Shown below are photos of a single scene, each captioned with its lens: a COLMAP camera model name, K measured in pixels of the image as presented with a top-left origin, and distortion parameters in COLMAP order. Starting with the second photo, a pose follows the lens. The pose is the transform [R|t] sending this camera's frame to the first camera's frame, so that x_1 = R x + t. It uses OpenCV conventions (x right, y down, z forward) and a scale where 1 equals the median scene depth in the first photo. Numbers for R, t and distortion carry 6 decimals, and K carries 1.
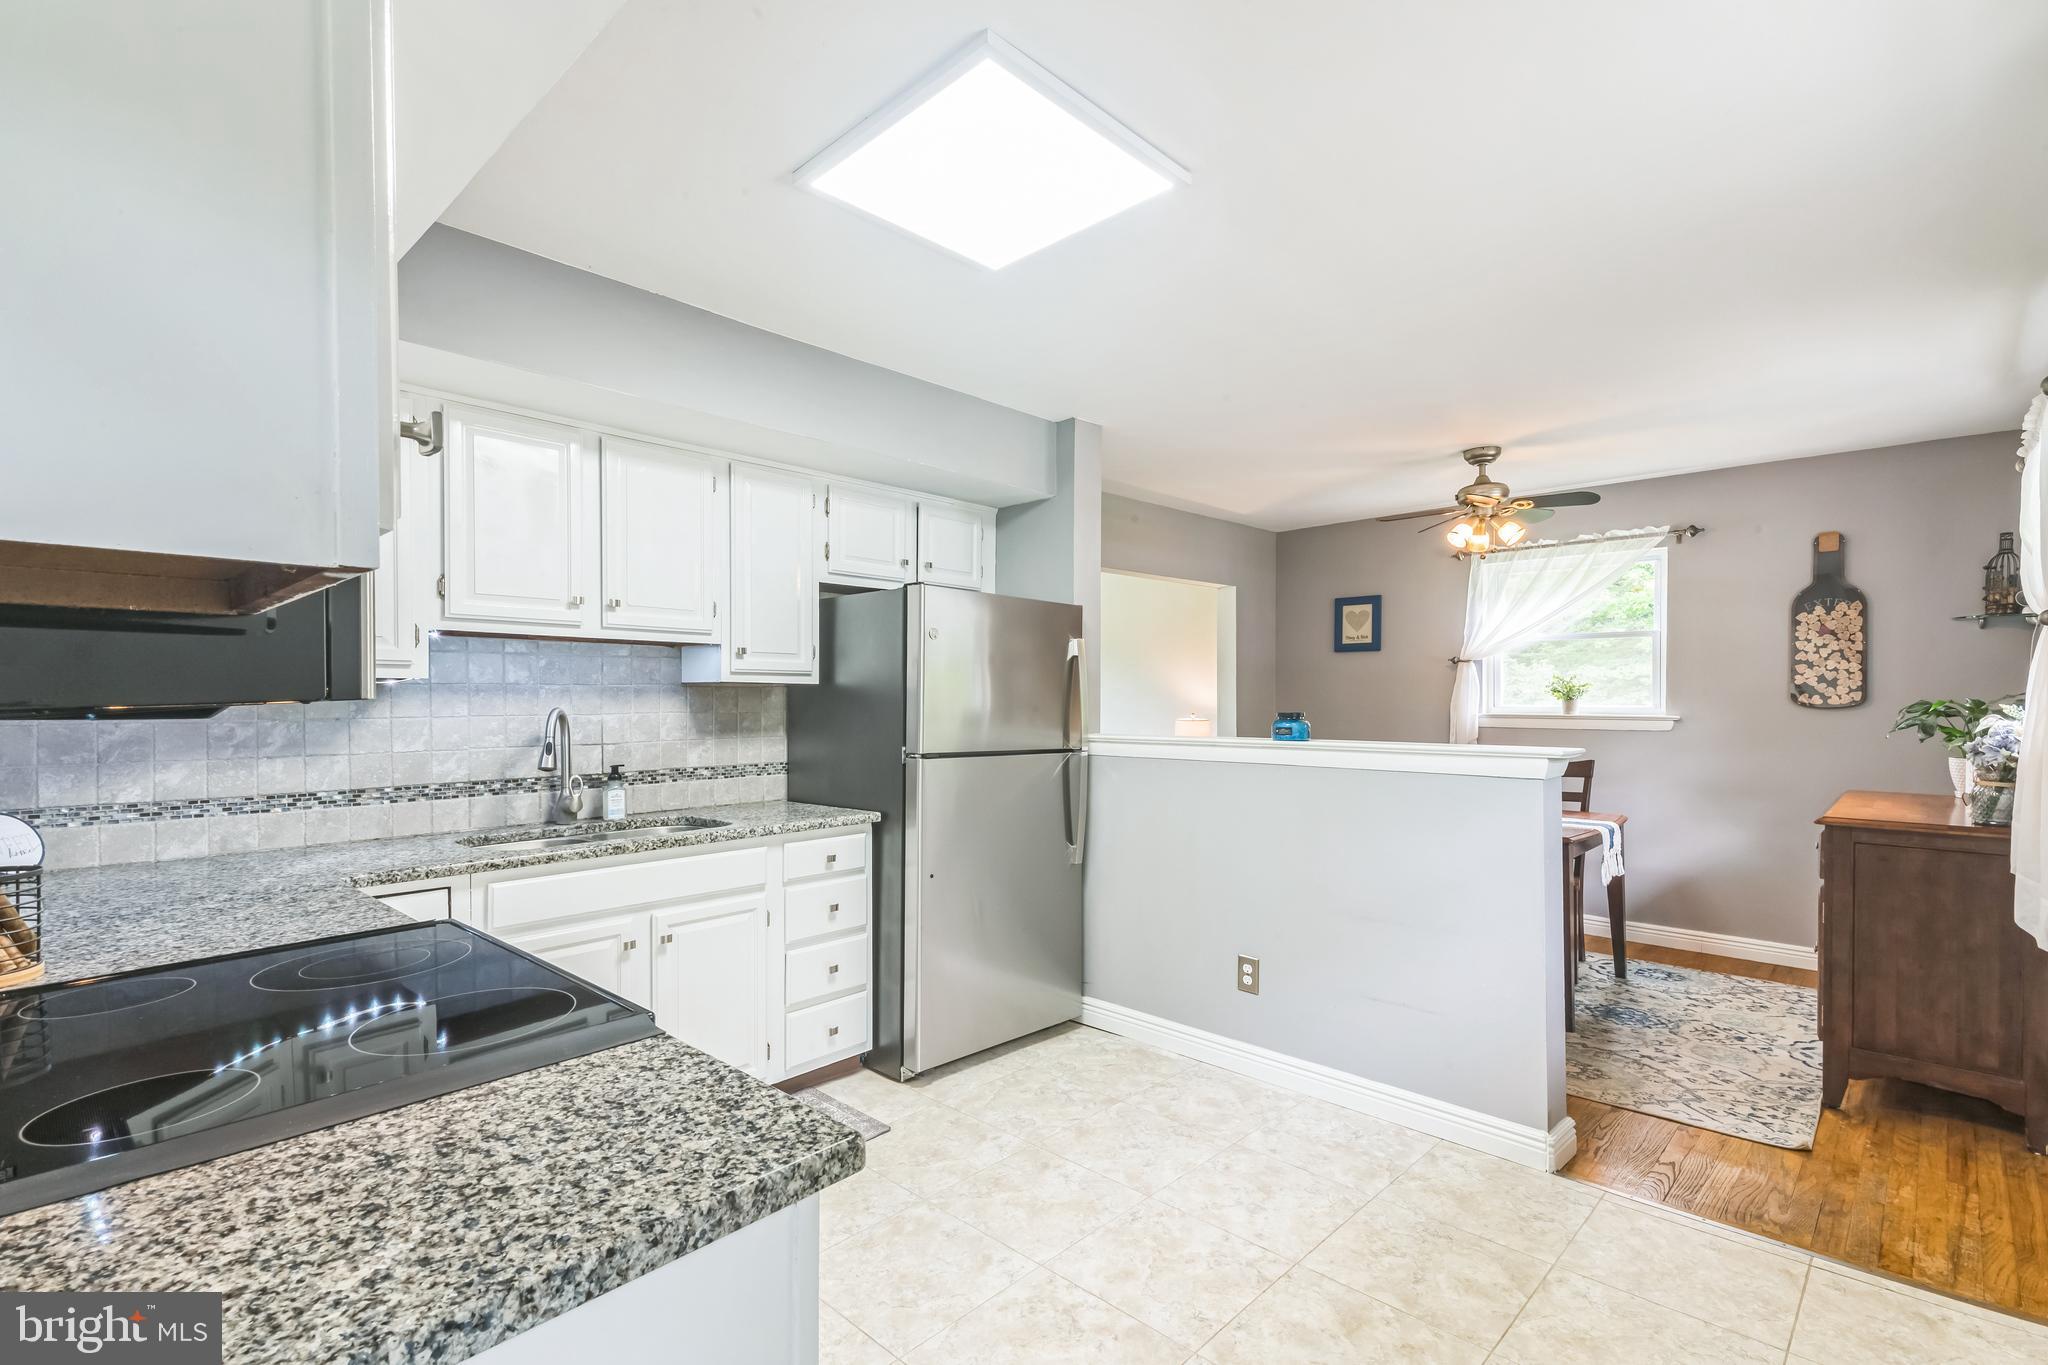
lens RADIAL K [[934.4, 0, 1024.3], [0, 934.4, 703.6], [0, 0, 1]] dist [0.048520, -0.017870]
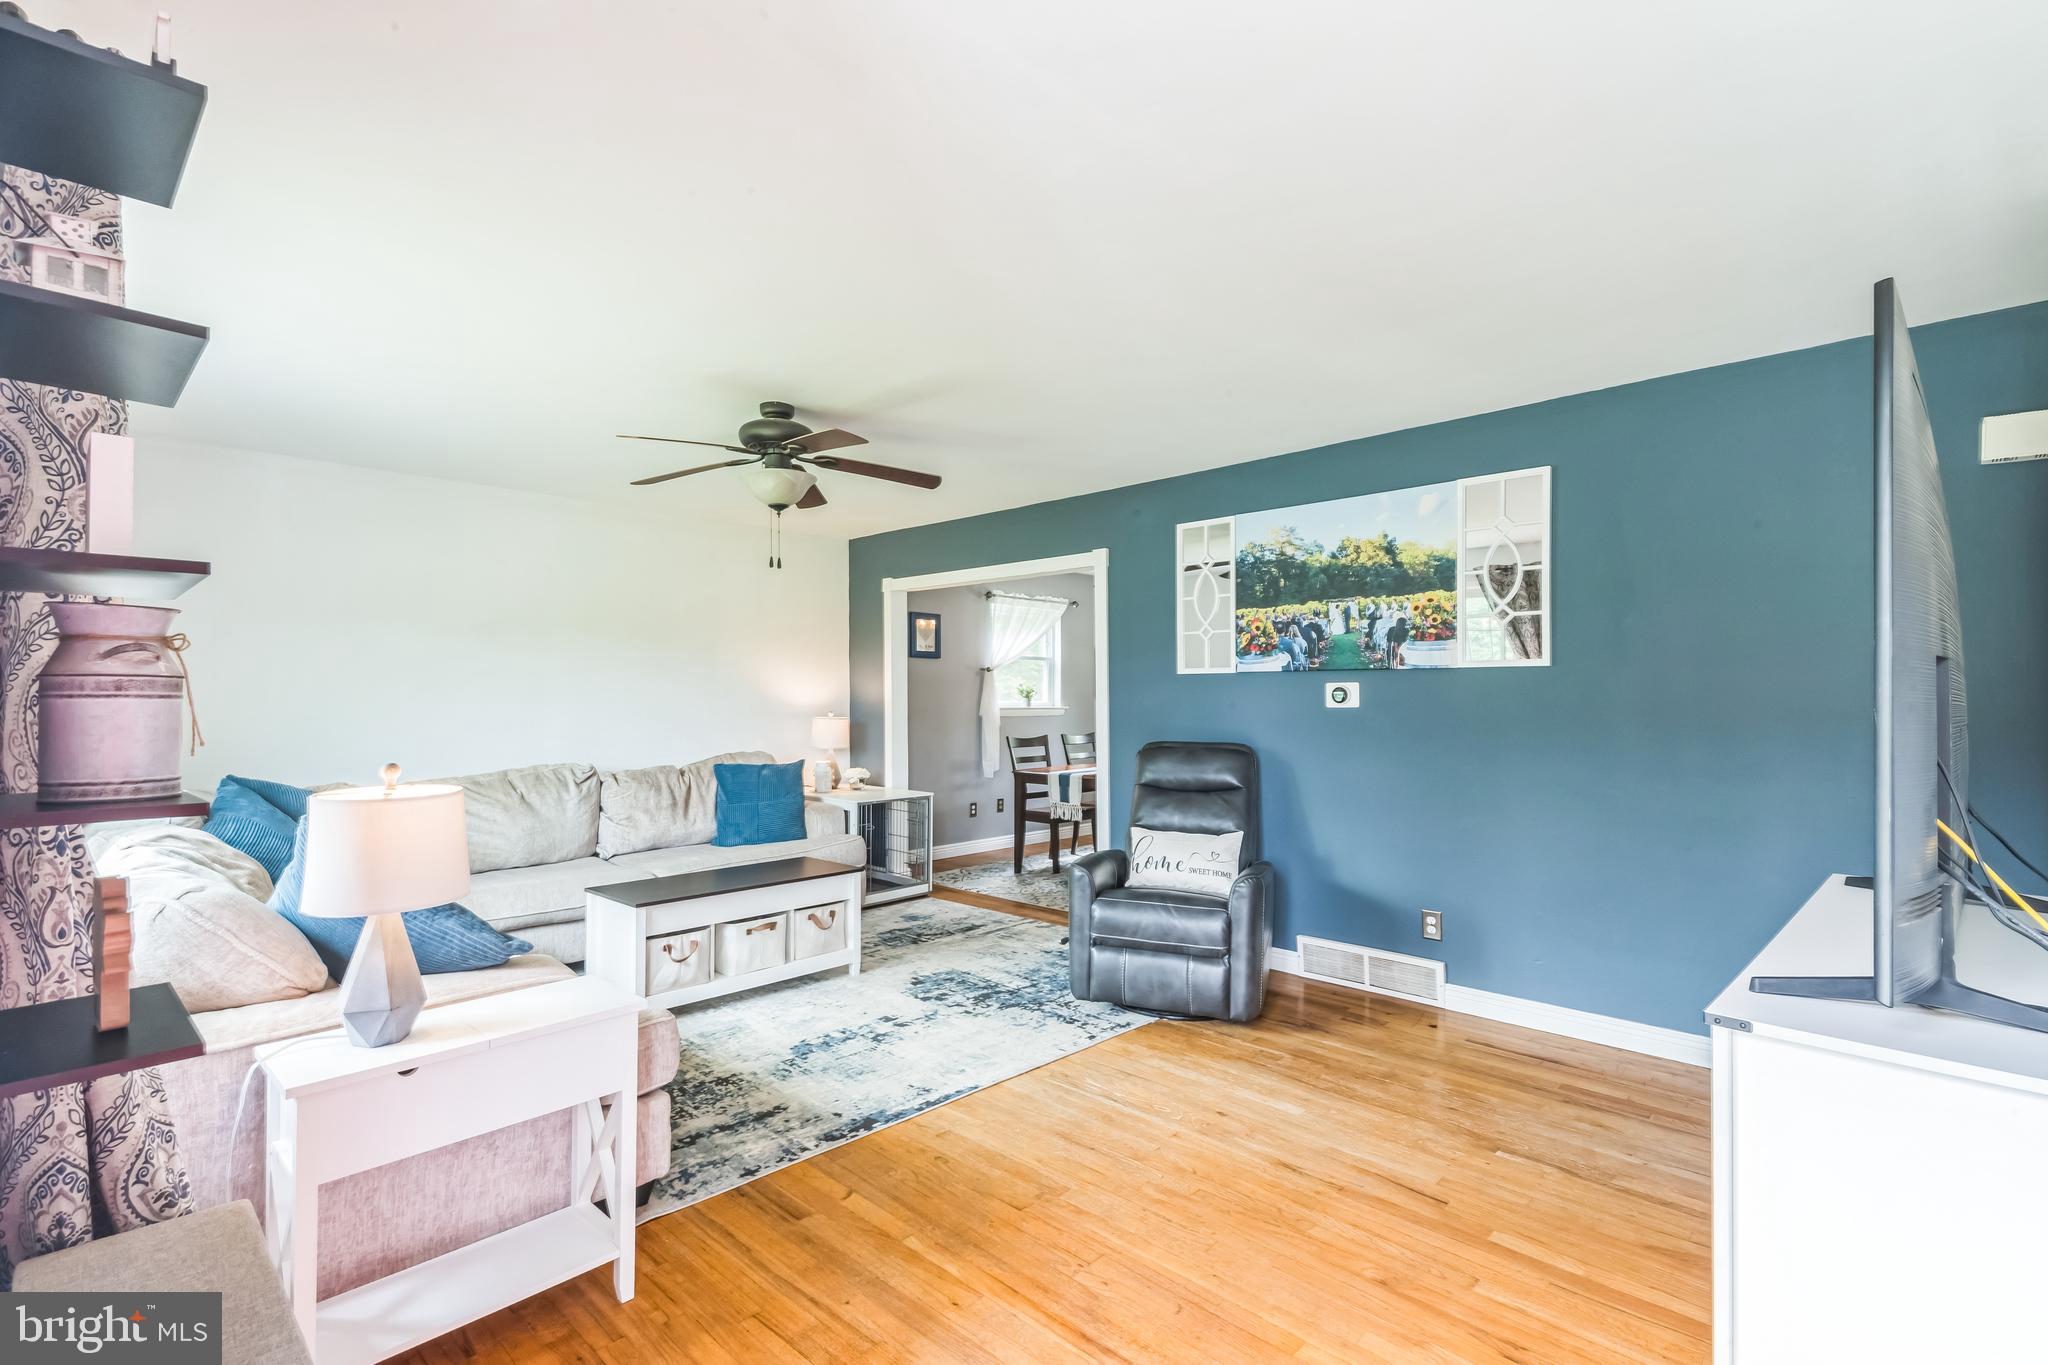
lens RADIAL K [[934.4, 0, 1011.0], [0, 934.4, 696.8], [0, 0, 1]] dist [0.048520, -0.017870]
pose [[0.011283, 0.005344, 0.999922, -1.416918], [0.010408, 0.999931, -0.005462, 0.003679], [-0.999882, 0.010469, 0.011226, 1.456011]]
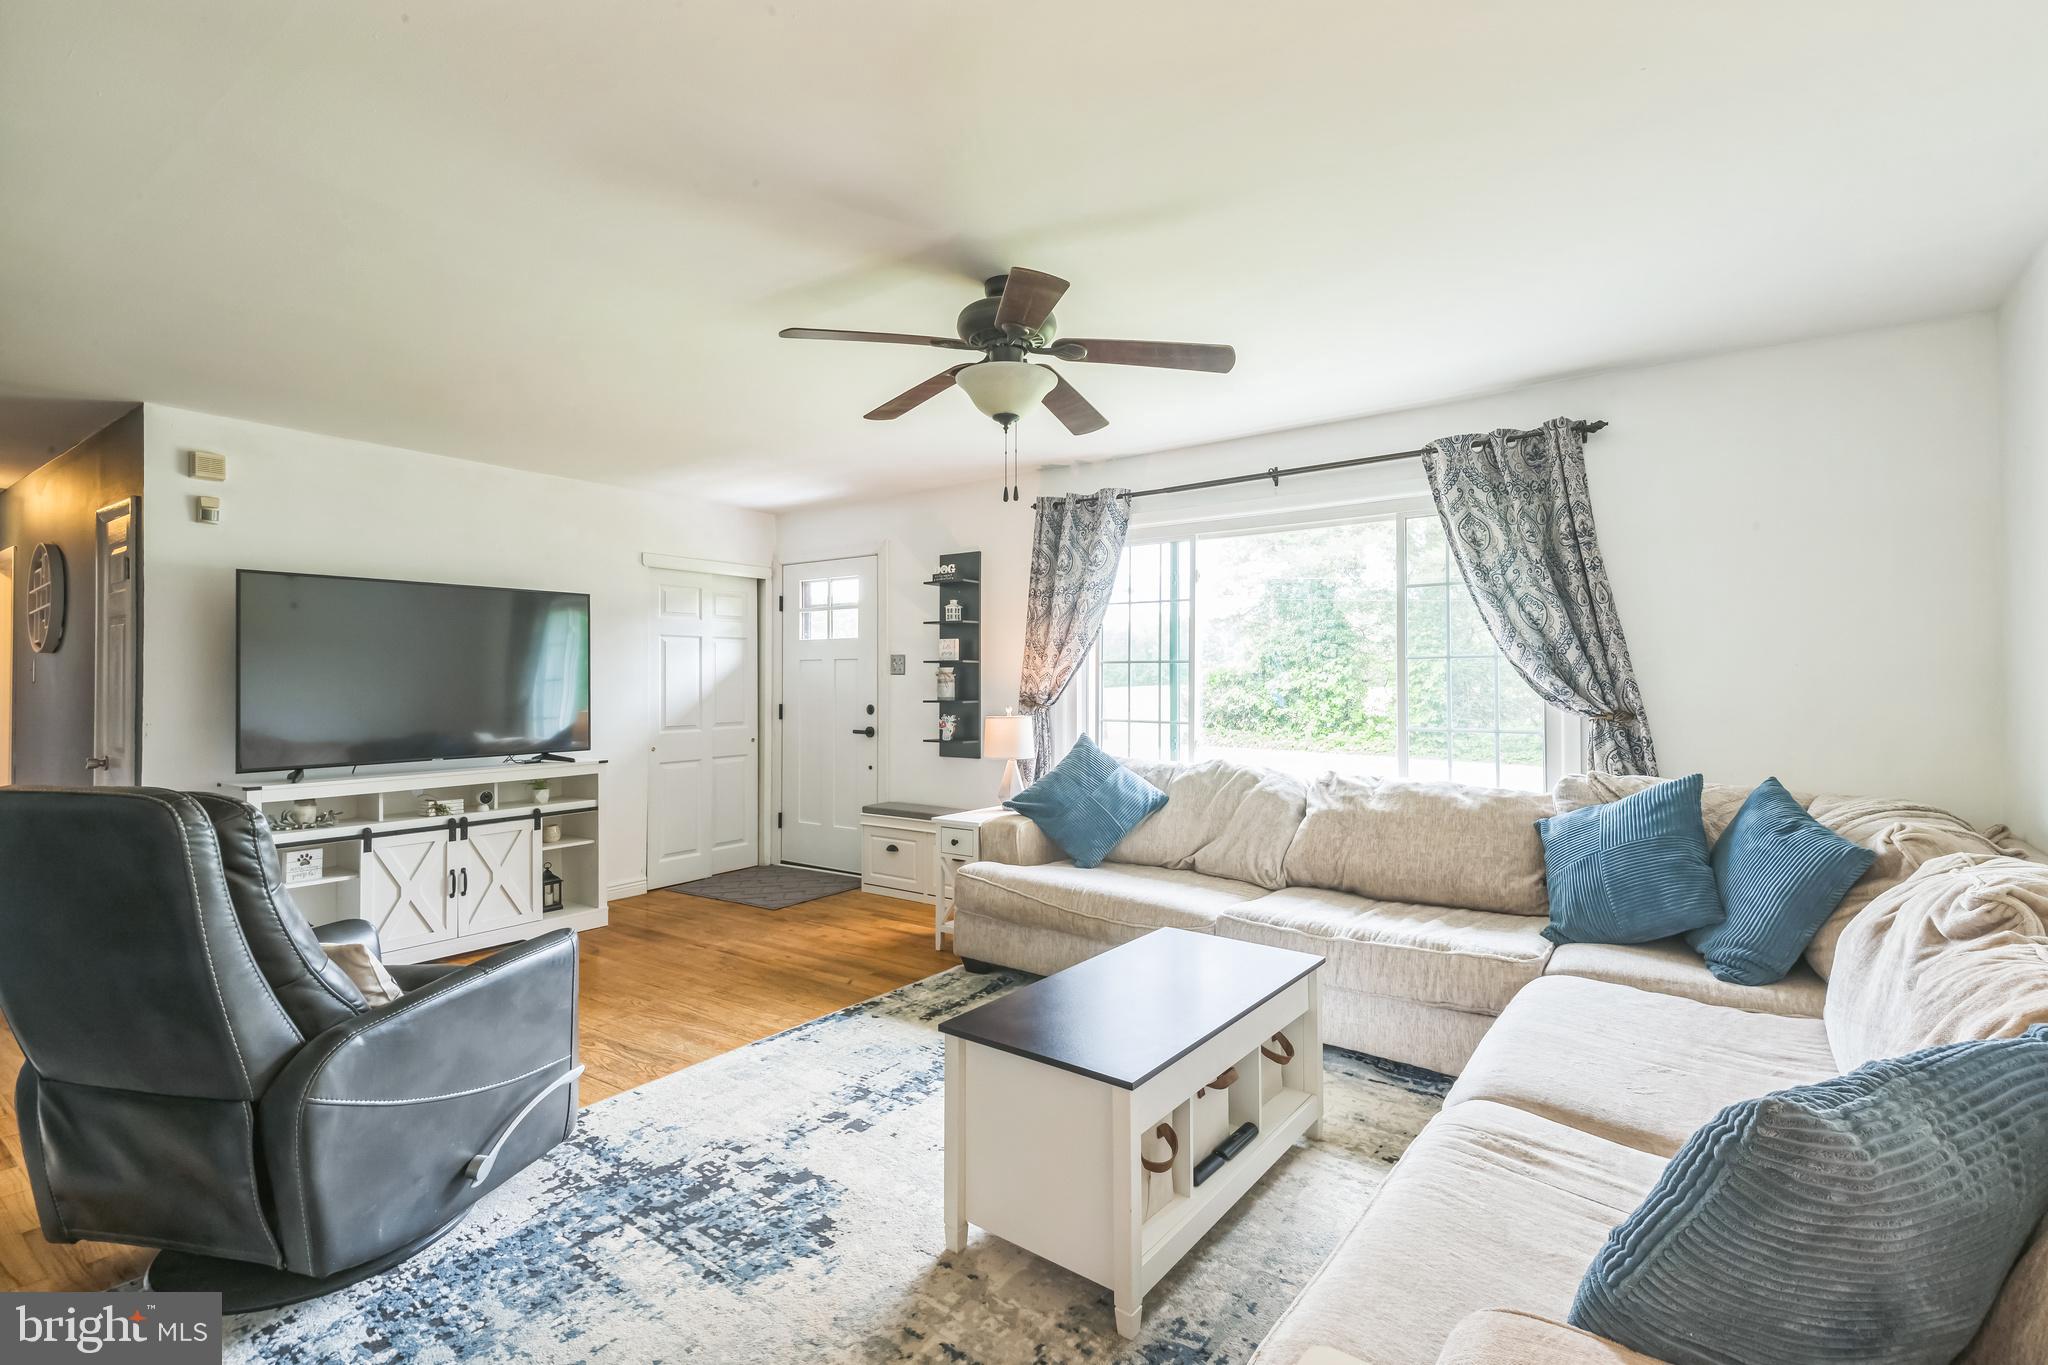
lens RADIAL K [[934.4, 0, 1021.0], [0, 934.4, 679.0], [0, 0, 1]] dist [0.048520, -0.017870]
pose [[0.131174, -0.002568, -0.991356, 0.352445], [-0.004155, 0.999986, -0.003140, 0.002523], [0.991351, 0.004531, 0.131161, 1.633489]]
